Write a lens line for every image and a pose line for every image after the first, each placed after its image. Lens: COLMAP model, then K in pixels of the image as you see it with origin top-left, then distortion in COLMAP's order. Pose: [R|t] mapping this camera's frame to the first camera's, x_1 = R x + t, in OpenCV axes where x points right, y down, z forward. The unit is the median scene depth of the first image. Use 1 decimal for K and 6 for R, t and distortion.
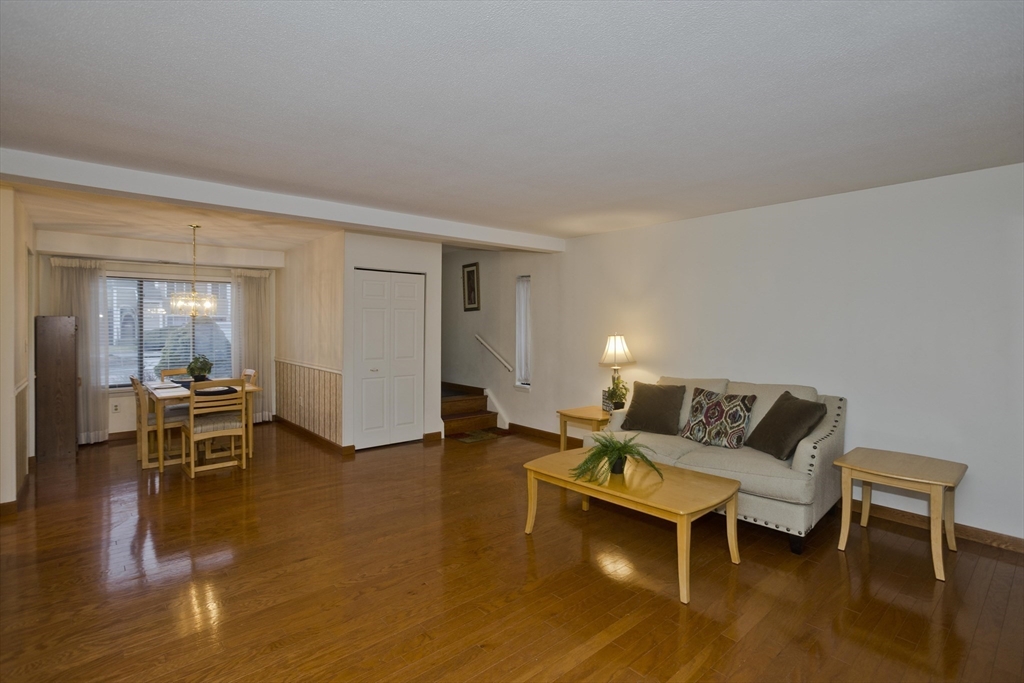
lens RADIAL K [[500.9, 0, 506.6], [0, 500.9, 326.7], [0, 0, 1]] dist [-0.034897, 0.018423]
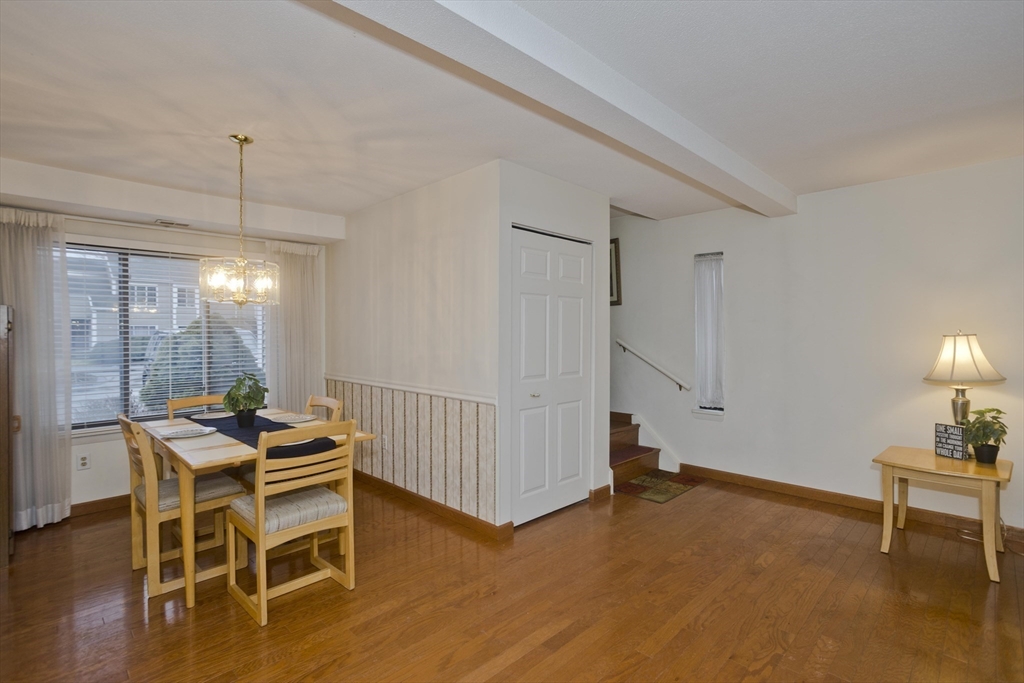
lens RADIAL K [[500.9, 0, 521.4], [0, 500.9, 335.6], [0, 0, 1]] dist [-0.034897, 0.018423]
pose [[0.996774, -0.004423, 0.080135, -0.317787], [0.004350, 0.999990, 0.001090, 0.012842], [-0.080139, -0.000738, 0.996783, 0.370572]]
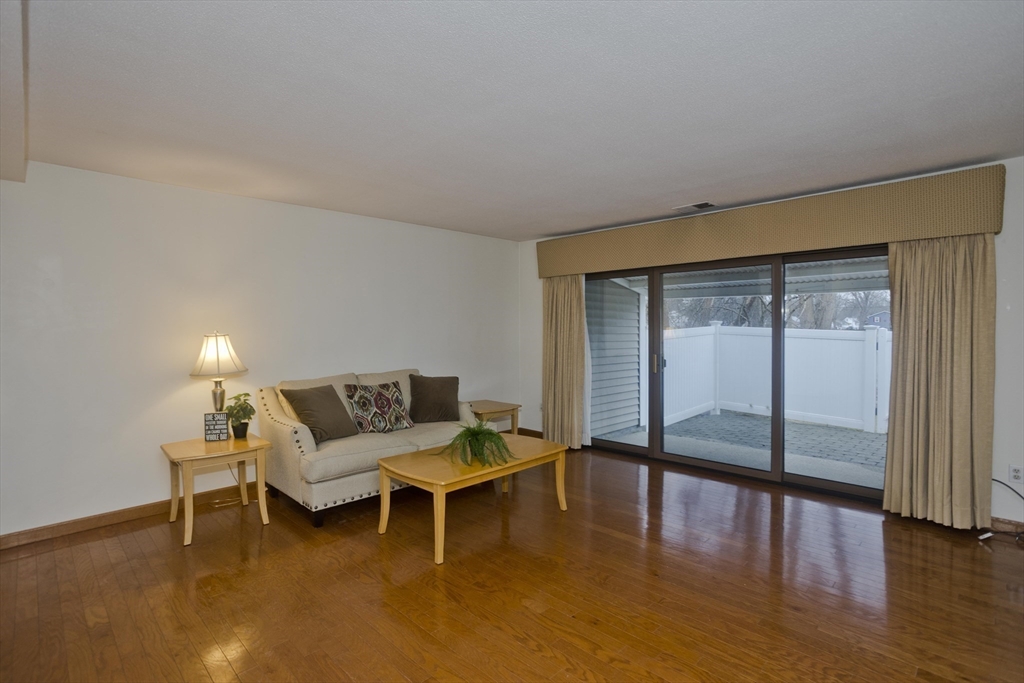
lens RADIAL K [[500.9, 0, 525.2], [0, 500.9, 328.3], [0, 0, 1]] dist [-0.034897, 0.018423]
pose [[-0.085254, -0.006089, 0.996341, -0.459403], [0.008739, 0.999938, 0.006858, 0.005462], [-0.996321, 0.009292, -0.085195, 0.524522]]
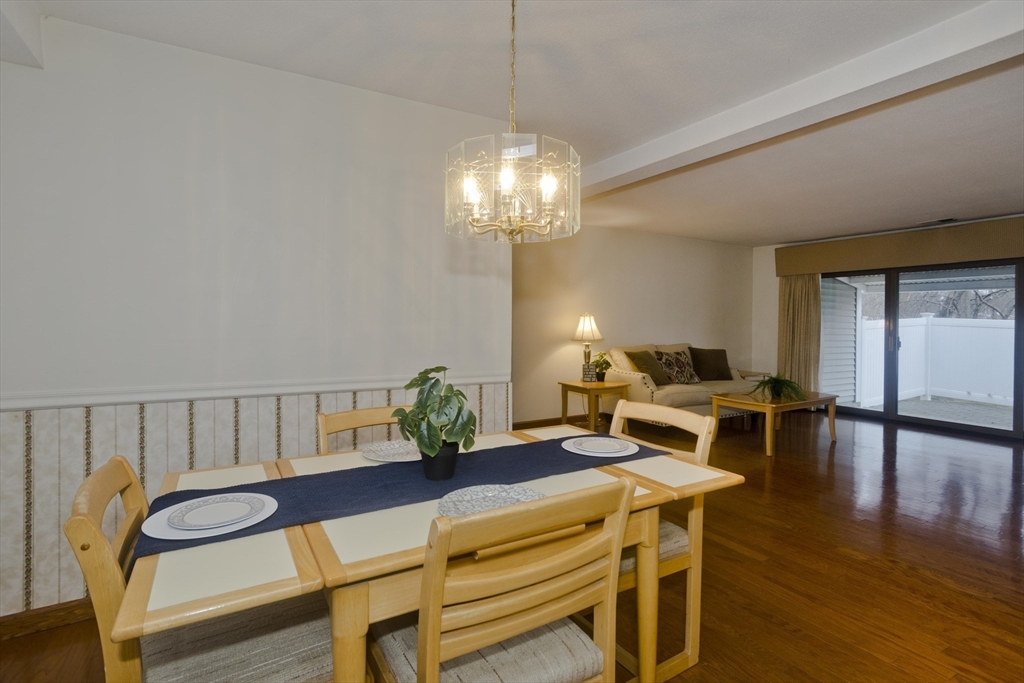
lens RADIAL K [[500.9, 0, 501.8], [0, 500.9, 325.1], [0, 0, 1]] dist [-0.034897, 0.018423]
pose [[0.200244, -0.006339, 0.979725, -0.813798], [-0.001662, 0.999975, 0.006809, 0.026911], [-0.979745, -0.002992, 0.200229, 0.821283]]
